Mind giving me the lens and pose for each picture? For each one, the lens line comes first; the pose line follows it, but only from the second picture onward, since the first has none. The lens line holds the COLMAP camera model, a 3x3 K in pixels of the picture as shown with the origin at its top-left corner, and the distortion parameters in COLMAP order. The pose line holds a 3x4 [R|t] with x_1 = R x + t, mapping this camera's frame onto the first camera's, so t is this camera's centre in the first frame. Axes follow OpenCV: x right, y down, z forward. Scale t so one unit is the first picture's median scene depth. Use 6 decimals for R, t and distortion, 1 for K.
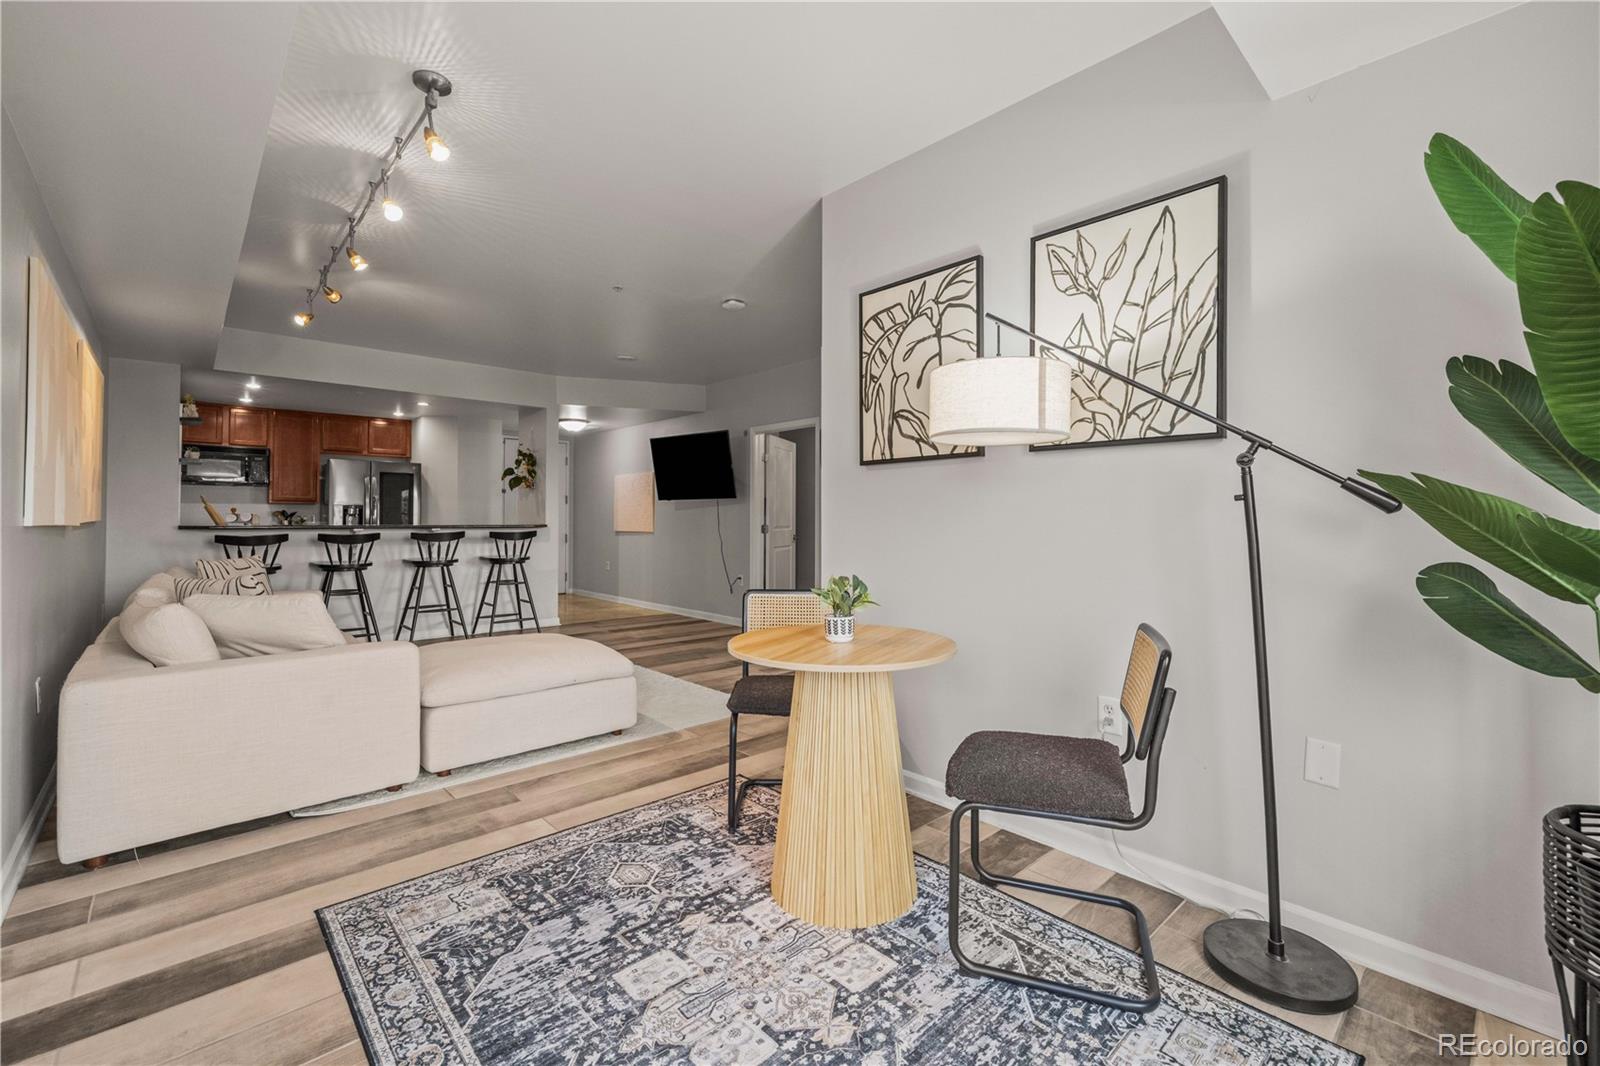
lens RADIAL K [[682.7, 0, 808.9], [0, 682.7, 511.5], [0, 0, 1]] dist [-0.001745, 0.000632]
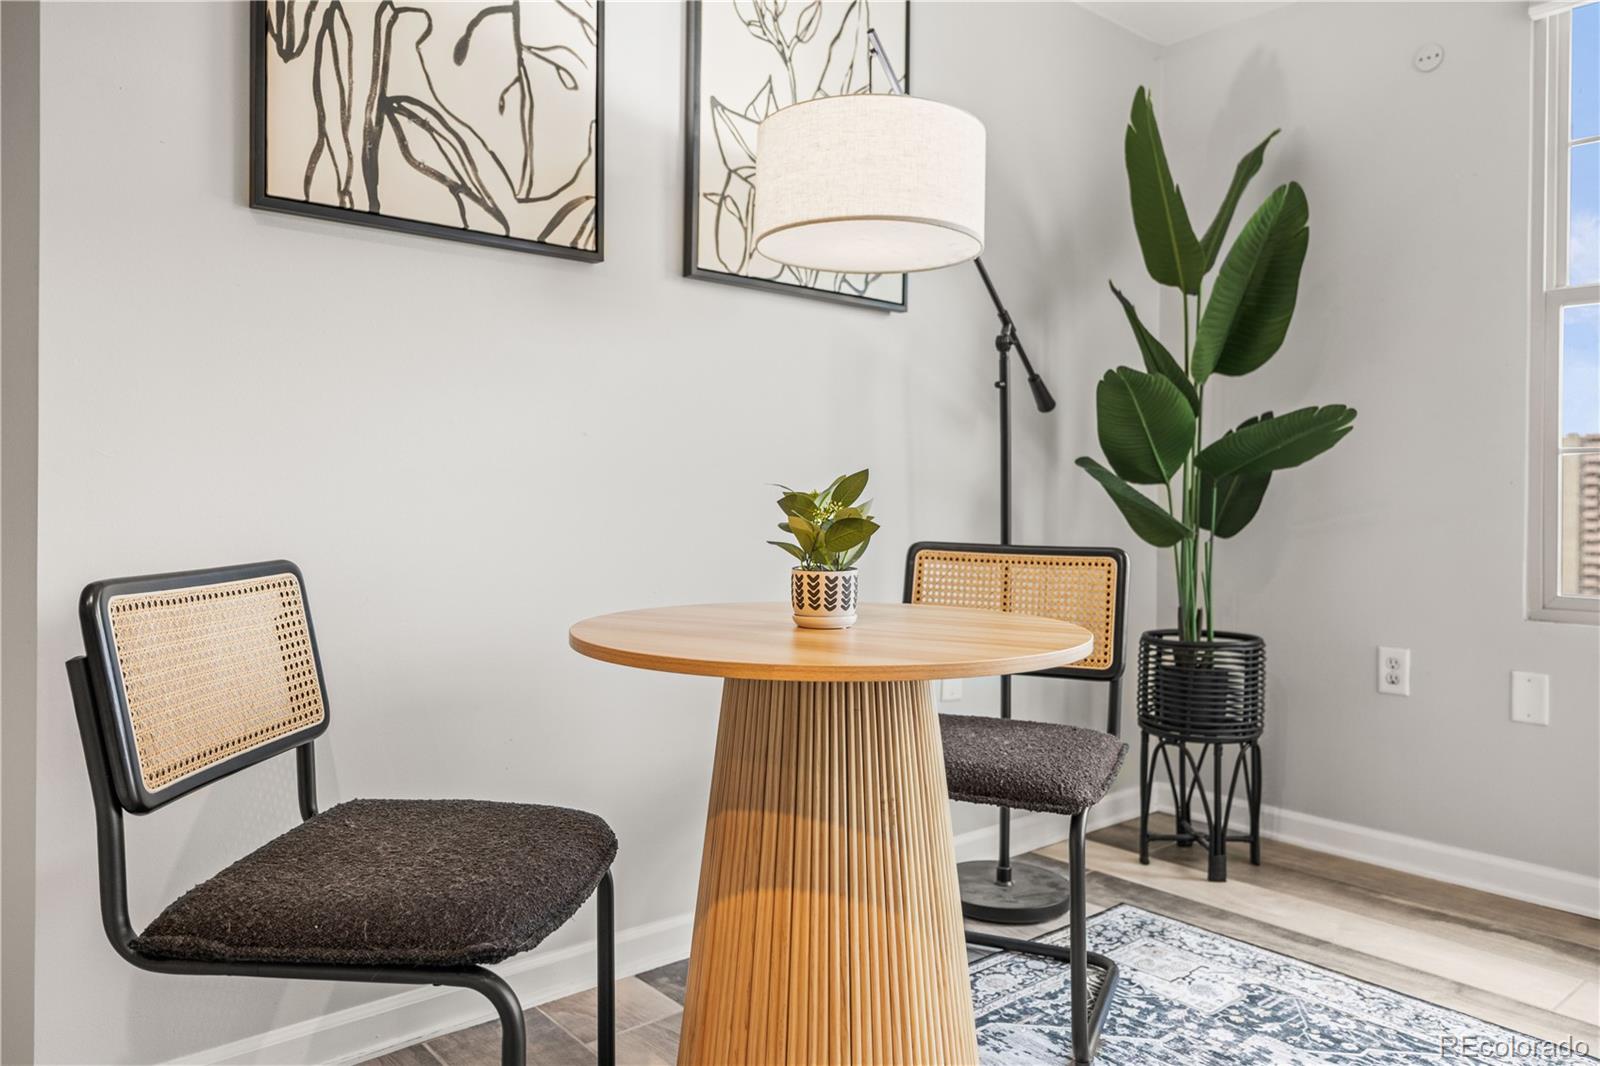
lens RADIAL K [[1108.0, 0, 781.9], [0, 1108.0, 504.5], [0, 0, 1]] dist [0.000099, -0.004387]
pose [[0.052146, -0.006302, 0.998620, -0.491481], [-0.018839, 0.999796, 0.007293, 0.078421], [-0.998462, -0.019193, 0.052016, 0.730048]]
